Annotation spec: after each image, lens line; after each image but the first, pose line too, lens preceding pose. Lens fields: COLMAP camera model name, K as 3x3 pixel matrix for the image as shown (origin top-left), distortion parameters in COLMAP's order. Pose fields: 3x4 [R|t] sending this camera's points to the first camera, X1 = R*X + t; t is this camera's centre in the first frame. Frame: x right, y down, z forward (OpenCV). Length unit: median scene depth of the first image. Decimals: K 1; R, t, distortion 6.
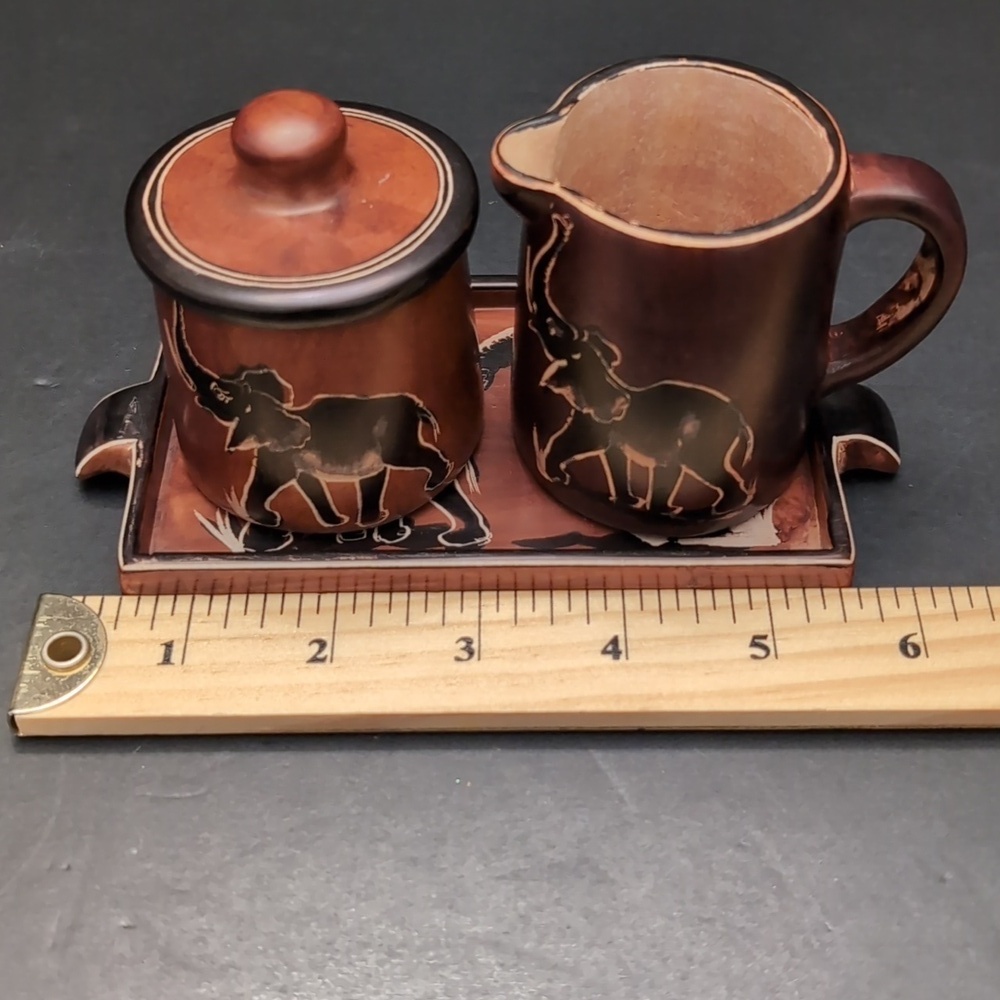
lens RADIAL K [[1697.0, 0, 502.5], [0, 1697.0, 492.3], [0, 0, 1]] dist [0.055051, 0.000000]
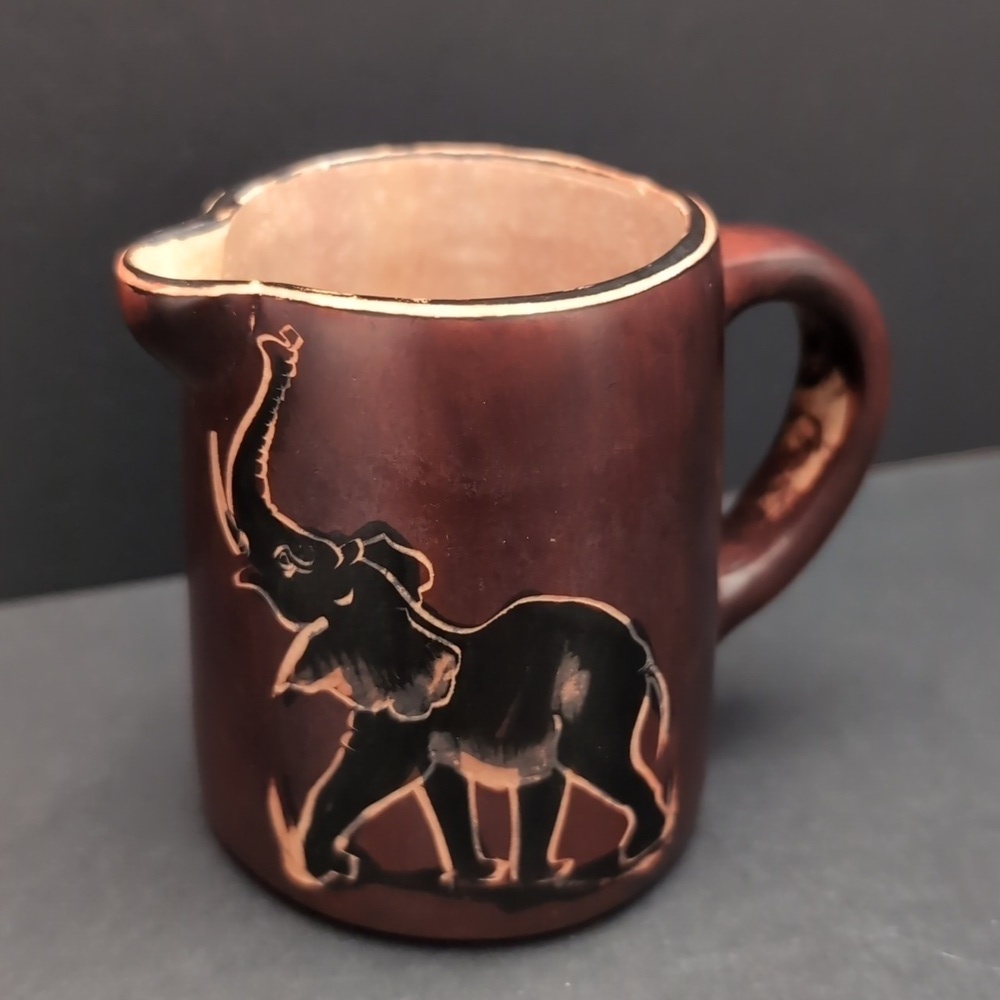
lens RADIAL K [[1697.0, 0, 506.7], [0, 1697.0, 492.1], [0, 0, 1]] dist [0.055051, 0.000000]
pose [[0.929889, -0.160465, 0.330993, -0.079622], [0.269631, 0.909427, -0.316609, 0.071235], [-0.250210, 0.383657, 0.888933, 0.483506]]
